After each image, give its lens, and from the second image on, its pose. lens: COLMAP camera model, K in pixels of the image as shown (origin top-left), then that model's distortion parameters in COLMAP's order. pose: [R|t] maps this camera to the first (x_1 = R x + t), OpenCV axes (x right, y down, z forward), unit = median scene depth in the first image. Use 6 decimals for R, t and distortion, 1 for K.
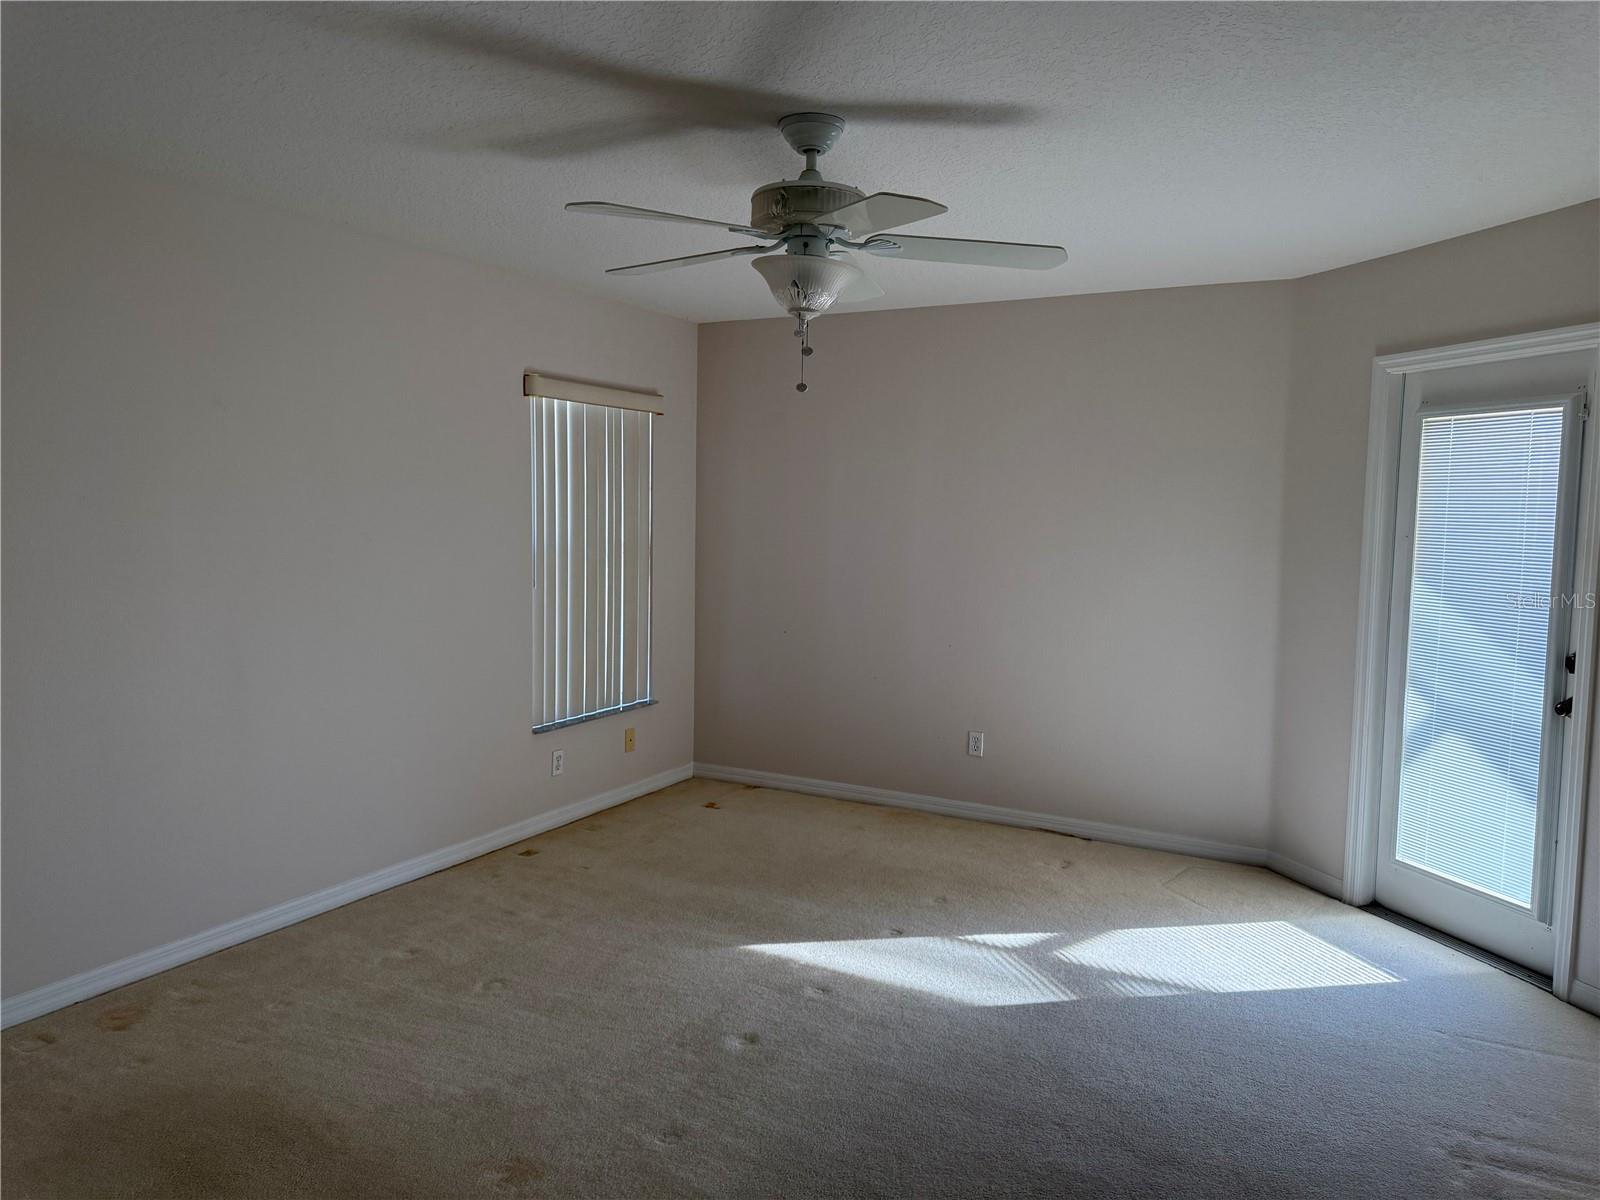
lens RADIAL K [[1138.8, 0, 800.0], [0, 1138.8, 600.0], [0, 0, 1]] dist [-0.007181, 0.000477]
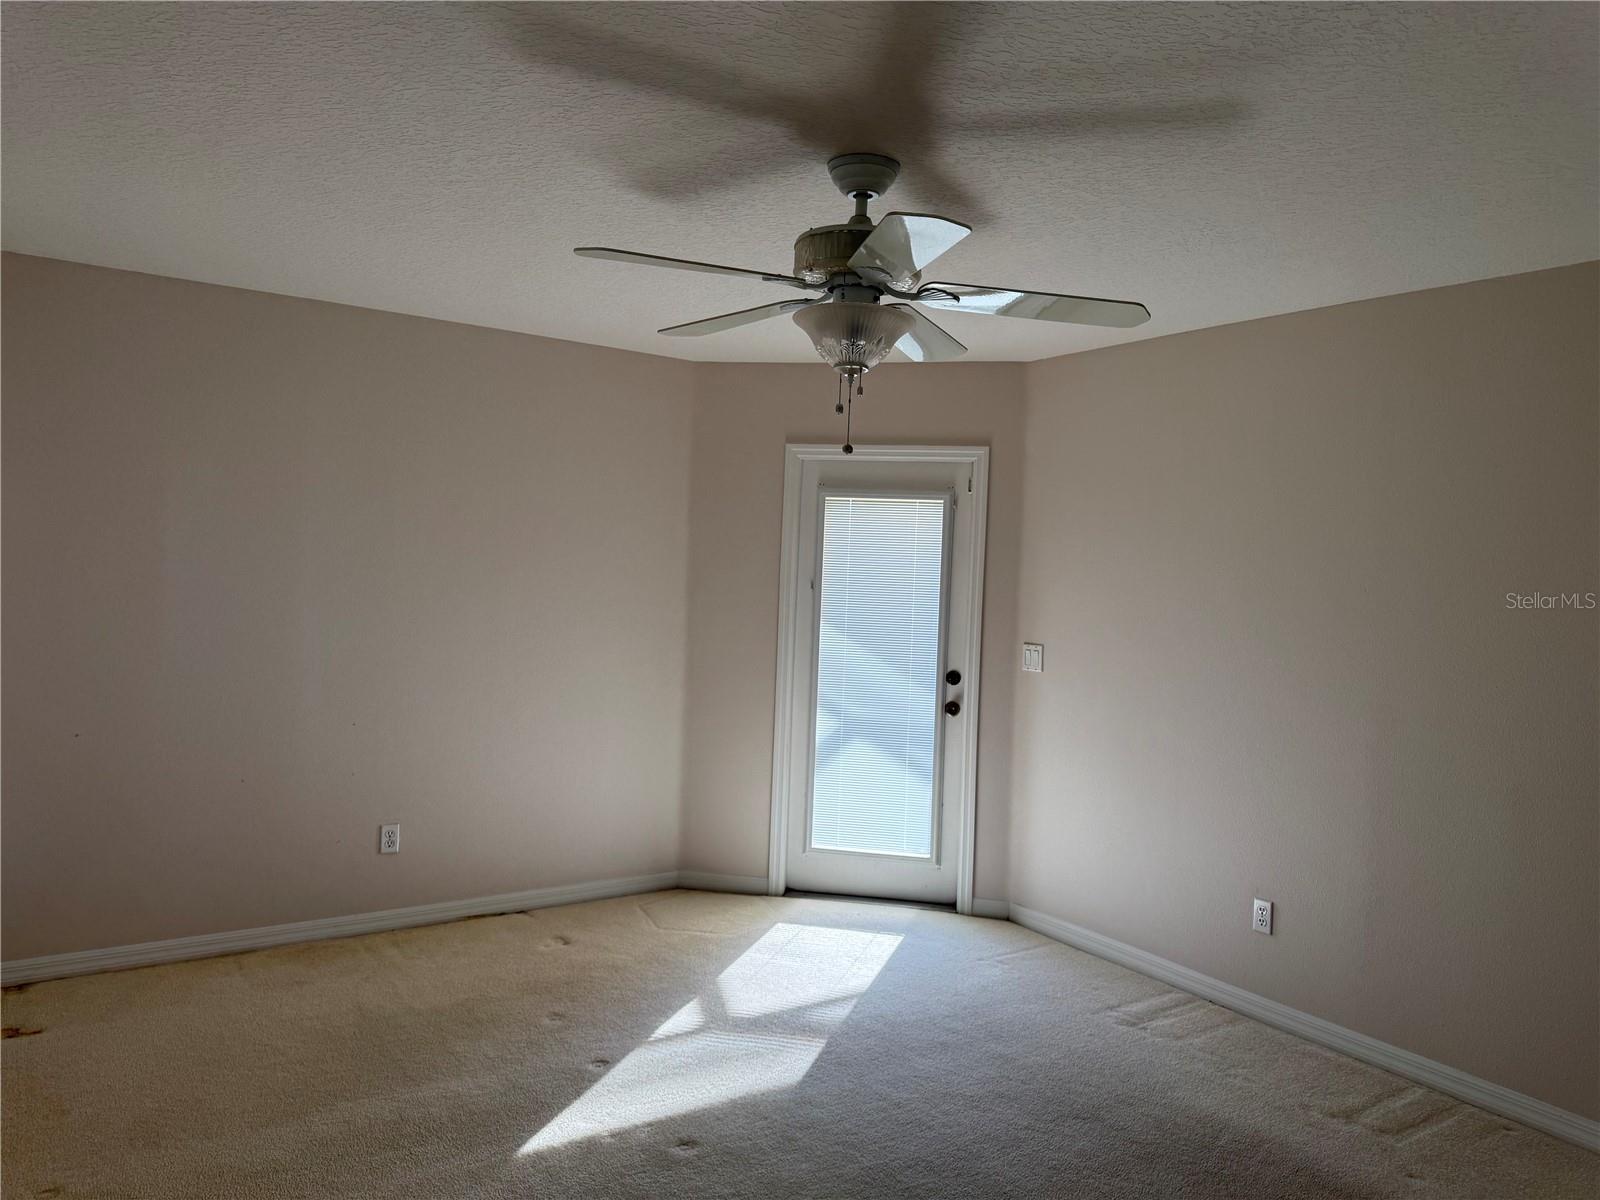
lens RADIAL K [[1152.0, 0, 800.0], [0, 1152.0, 600.0], [0, 0, 1]] dist [0.156814, -0.233931]
pose [[0.456269, -0.037277, 0.889061, -0.617955], [0.041913, 0.998914, 0.020373, -0.071614], [-0.888854, 0.027967, 0.457335, 0.431934]]
